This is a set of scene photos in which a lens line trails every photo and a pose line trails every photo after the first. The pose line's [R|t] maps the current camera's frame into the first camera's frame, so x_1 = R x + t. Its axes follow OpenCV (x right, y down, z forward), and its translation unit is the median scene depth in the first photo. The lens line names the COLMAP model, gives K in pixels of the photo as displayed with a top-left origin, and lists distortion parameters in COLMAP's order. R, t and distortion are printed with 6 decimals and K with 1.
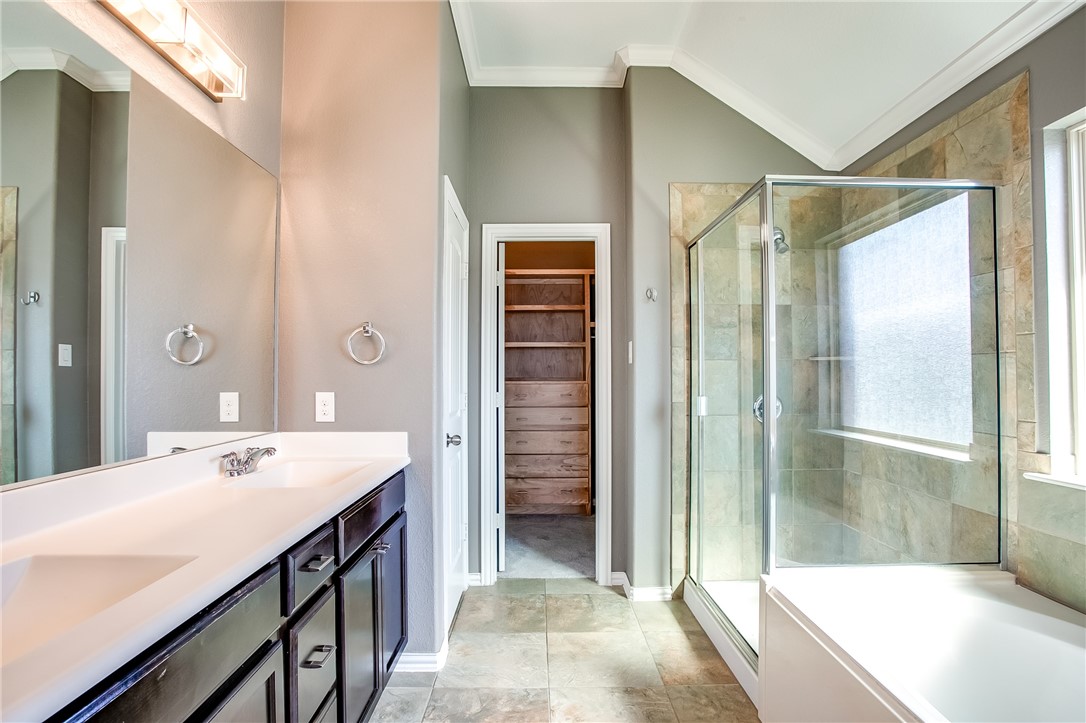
lens RADIAL K [[529.8, 0, 532.8], [0, 529.8, 367.5], [0, 0, 1]] dist [-0.075438, 0.033880]
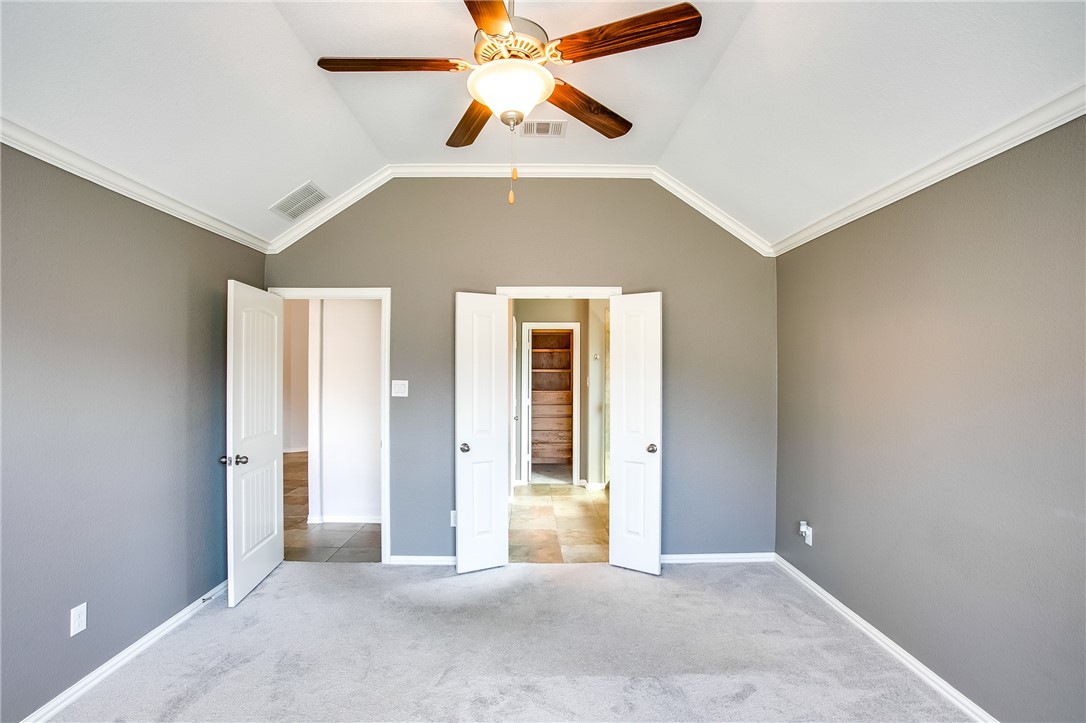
lens RADIAL K [[529.8, 0, 532.8], [0, 529.8, 367.5], [0, 0, 1]] dist [-0.075438, 0.033880]
pose [[0.999929, 0.003597, 0.011387, -0.072016], [-0.003634, 0.999988, 0.003250, -0.086038], [-0.011375, -0.003291, 0.999930, -1.165076]]
